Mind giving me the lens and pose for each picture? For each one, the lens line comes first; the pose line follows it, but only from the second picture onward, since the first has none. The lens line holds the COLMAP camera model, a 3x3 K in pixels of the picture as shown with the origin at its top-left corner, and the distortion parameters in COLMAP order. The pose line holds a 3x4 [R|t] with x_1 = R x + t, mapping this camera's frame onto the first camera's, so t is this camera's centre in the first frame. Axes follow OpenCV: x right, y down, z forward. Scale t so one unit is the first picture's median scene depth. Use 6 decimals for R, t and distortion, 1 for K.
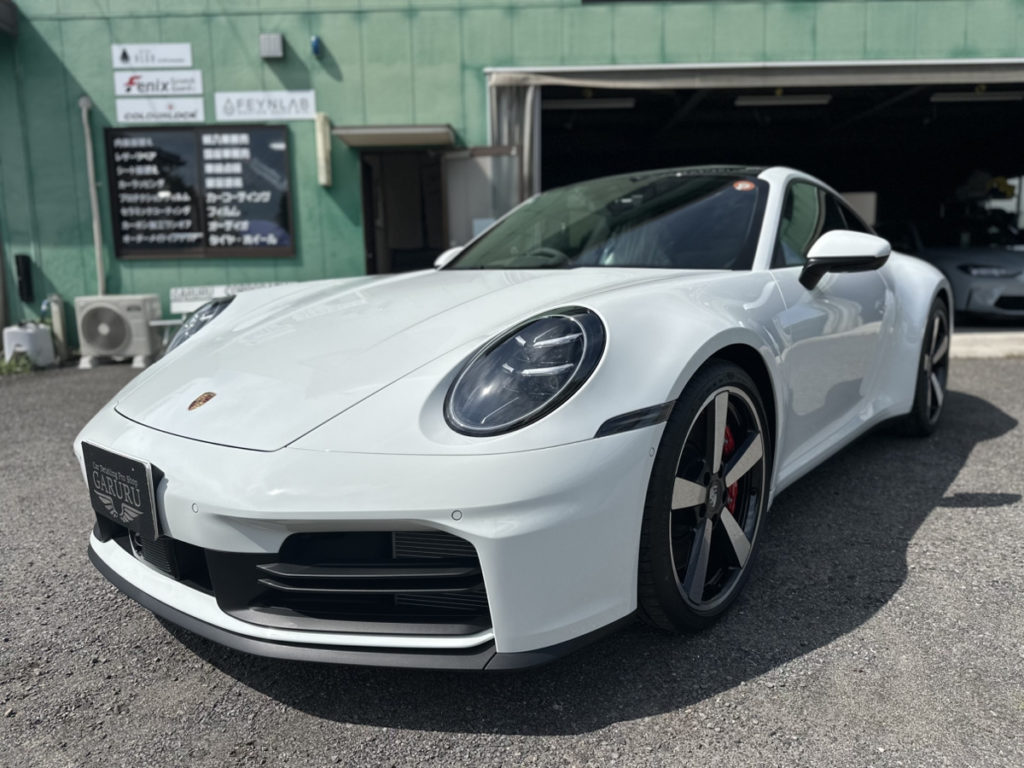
lens RADIAL K [[722.3, 0, 511.6], [0, 722.3, 386.8], [0, 0, 1]] dist [0.018954, -0.028173]
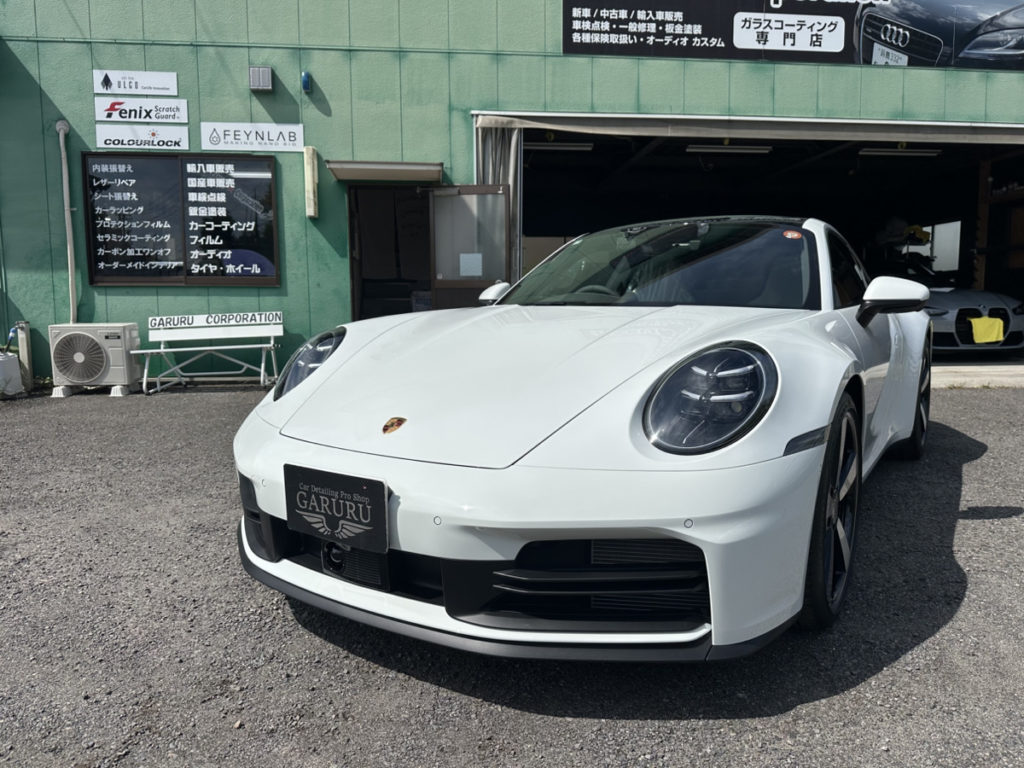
lens RADIAL K [[722.3, 0, 512.2], [0, 722.3, 386.4], [0, 0, 1]] dist [0.018954, -0.028173]
pose [[0.993756, 0.002511, 0.111543, -0.235843], [0.002344, 0.999056, -0.043373, 0.005485], [-0.111547, 0.043364, 0.992813, -0.057053]]
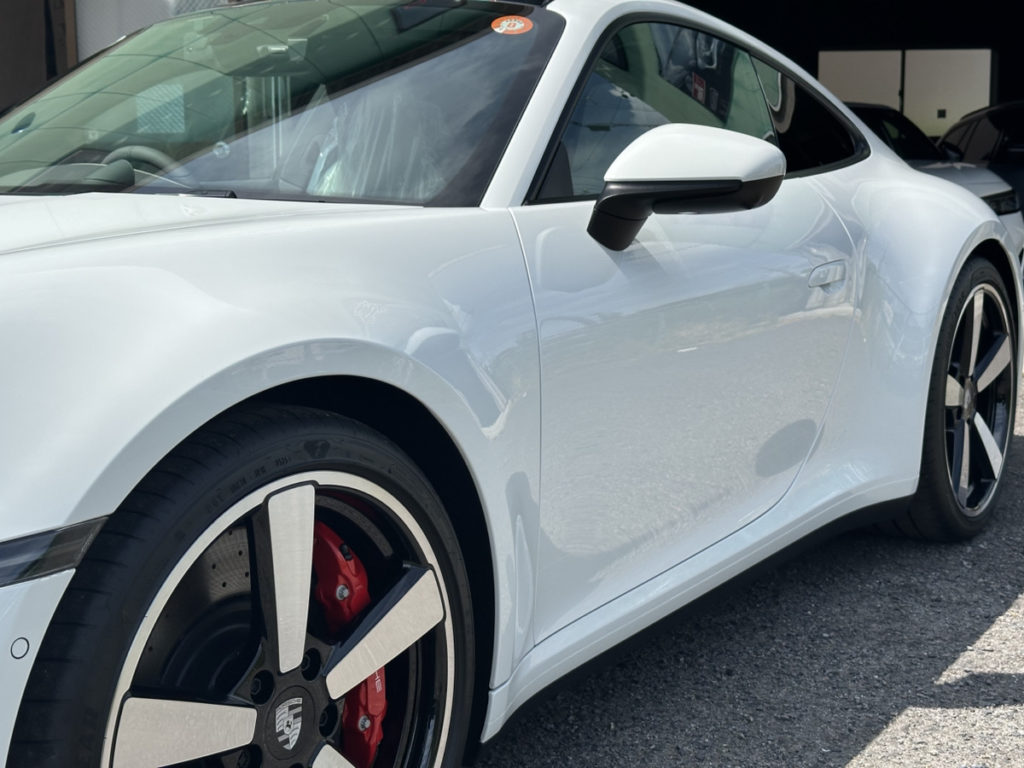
lens RADIAL K [[1432.9, 0, 510.9], [0, 1432.9, 377.7], [0, 0, 1]] dist [0.063733, 0.000000]
pose [[0.993655, 0.000971, 0.112463, 0.213429], [0.002043, 0.999642, -0.026674, -0.023213], [-0.112448, 0.026735, 0.993298, 0.076692]]
